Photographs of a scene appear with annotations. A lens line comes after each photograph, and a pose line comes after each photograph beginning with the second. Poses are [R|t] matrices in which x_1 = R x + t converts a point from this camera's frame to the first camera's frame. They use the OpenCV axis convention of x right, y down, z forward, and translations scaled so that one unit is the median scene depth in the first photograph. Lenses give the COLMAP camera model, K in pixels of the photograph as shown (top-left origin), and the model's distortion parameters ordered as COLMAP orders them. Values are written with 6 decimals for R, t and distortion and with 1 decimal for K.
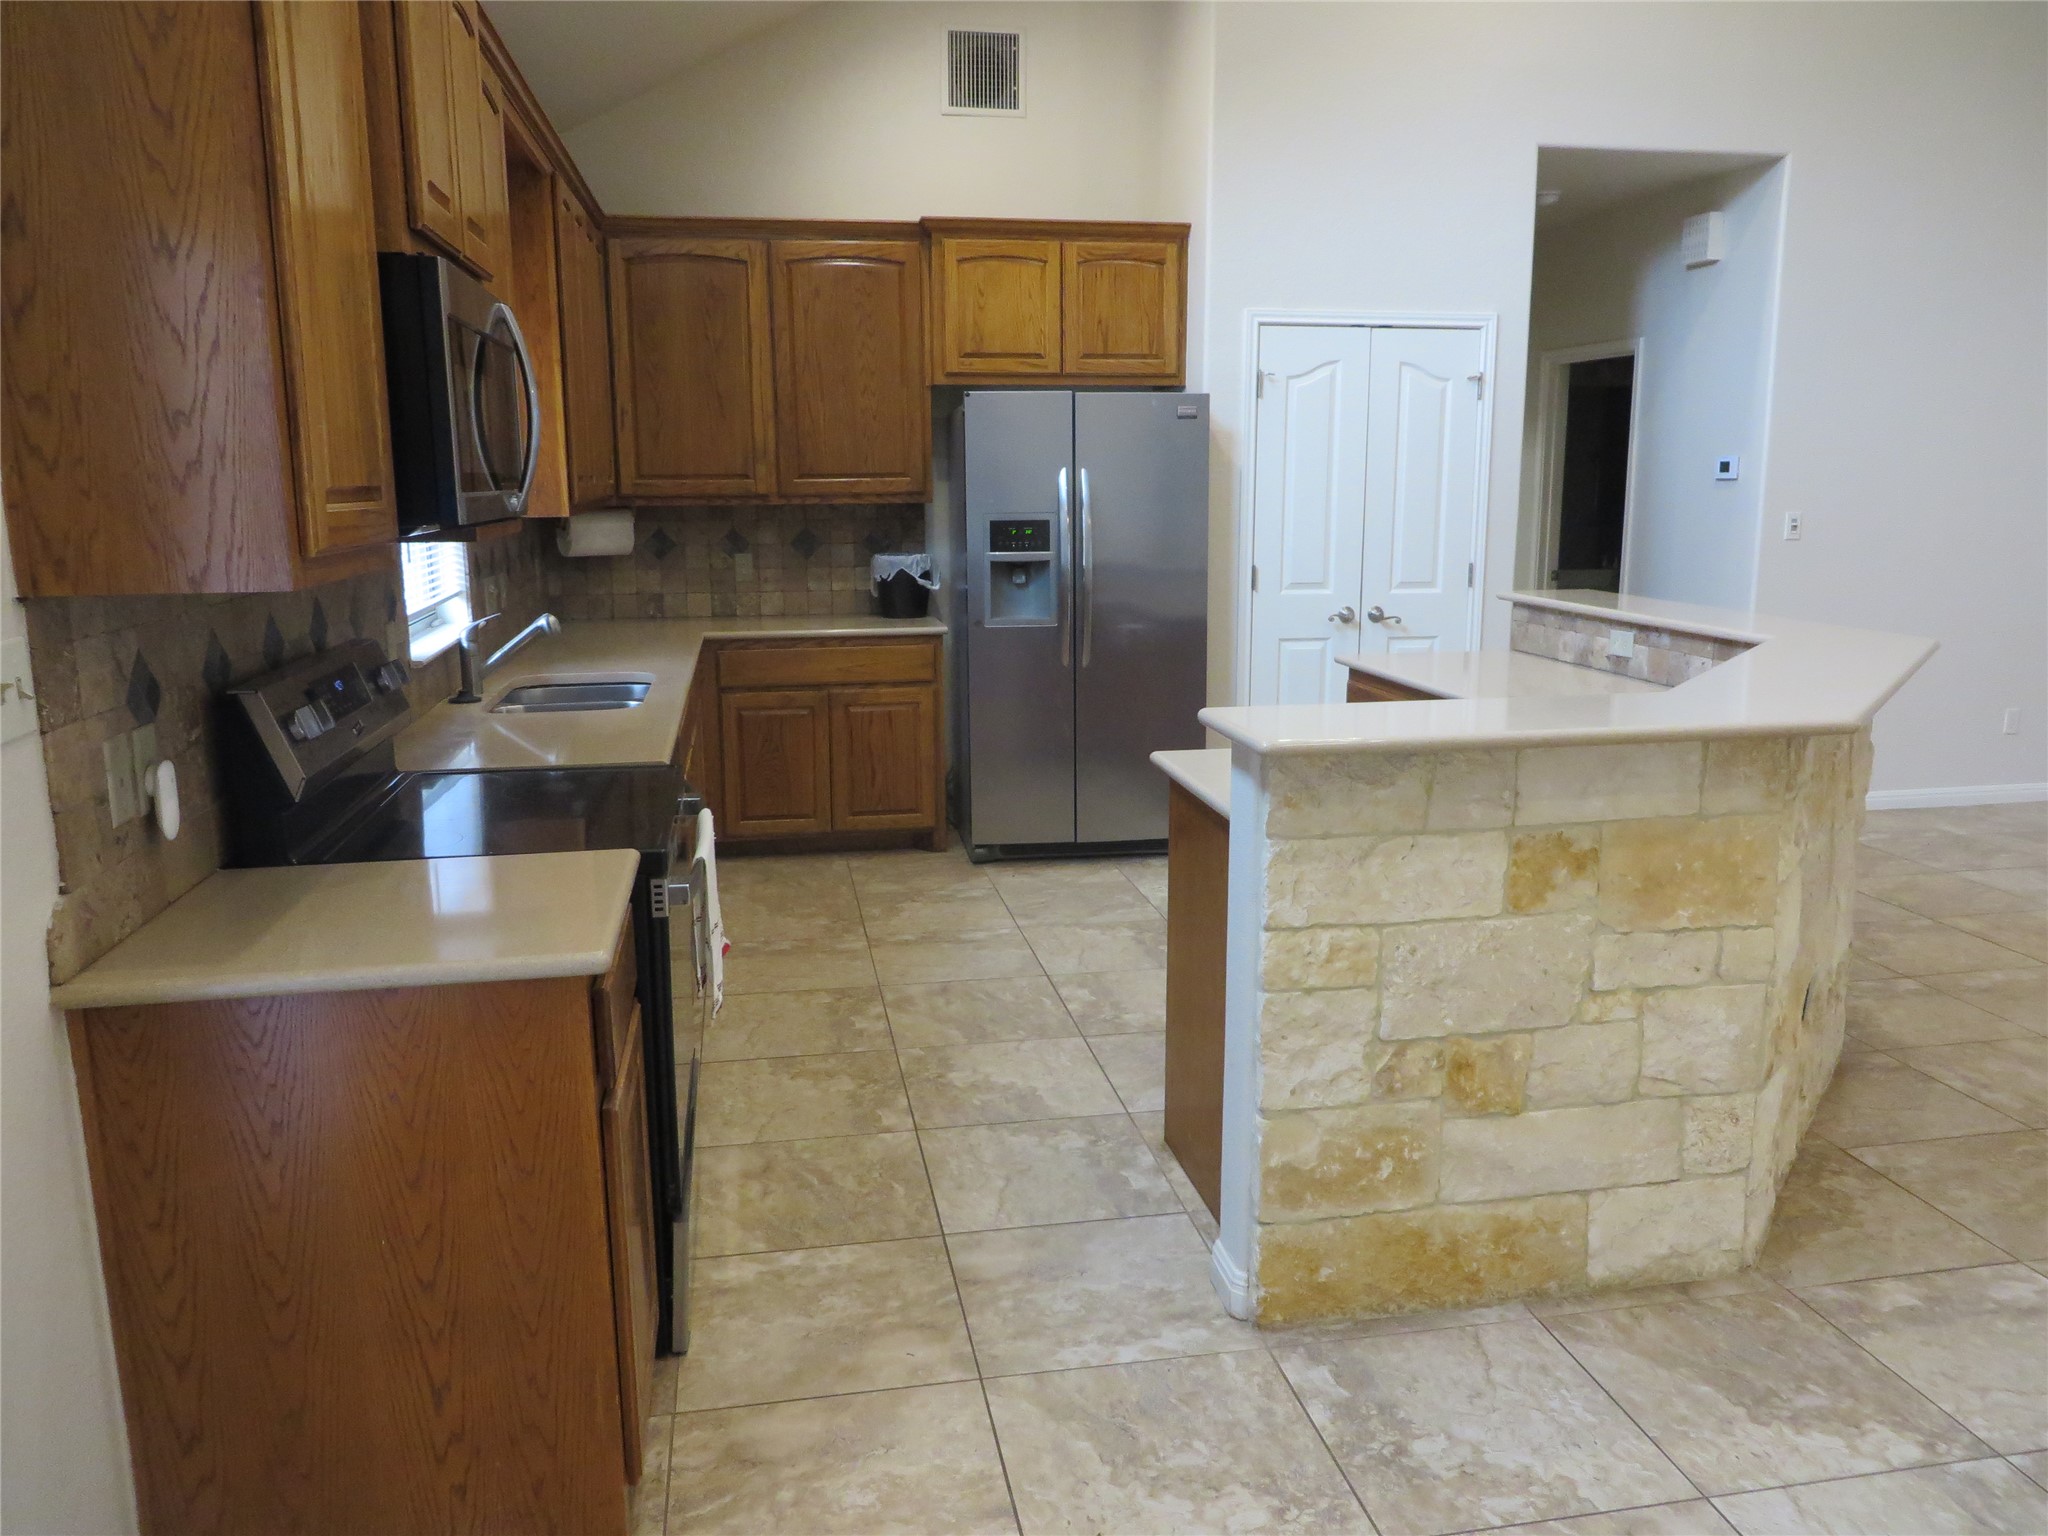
lens RADIAL K [[1518.3, 0, 1047.3], [0, 1518.3, 770.6], [0, 0, 1]] dist [-0.016588, -0.011664]
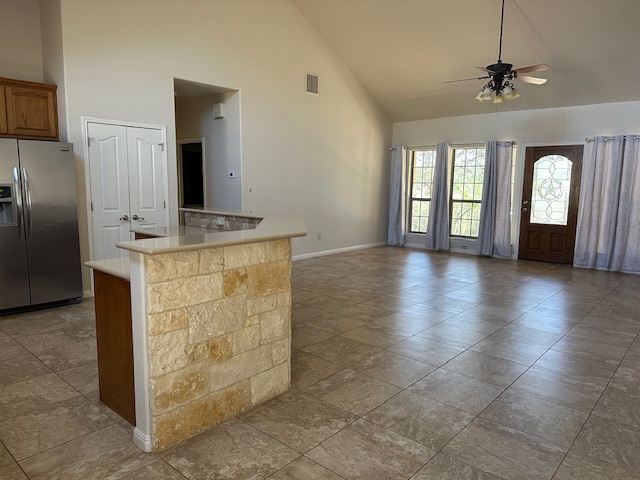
lens RADIAL K [[445.9, 0, 320.0], [0, 445.9, 240.0], [0, 0, 1]] dist [0.010651, -0.027470]
pose [[0.792408, -0.072794, 0.605633, -0.099031], [0.108398, 0.993856, -0.022372, 0.014521], [-0.600283, 0.083377, 0.795430, 0.095152]]
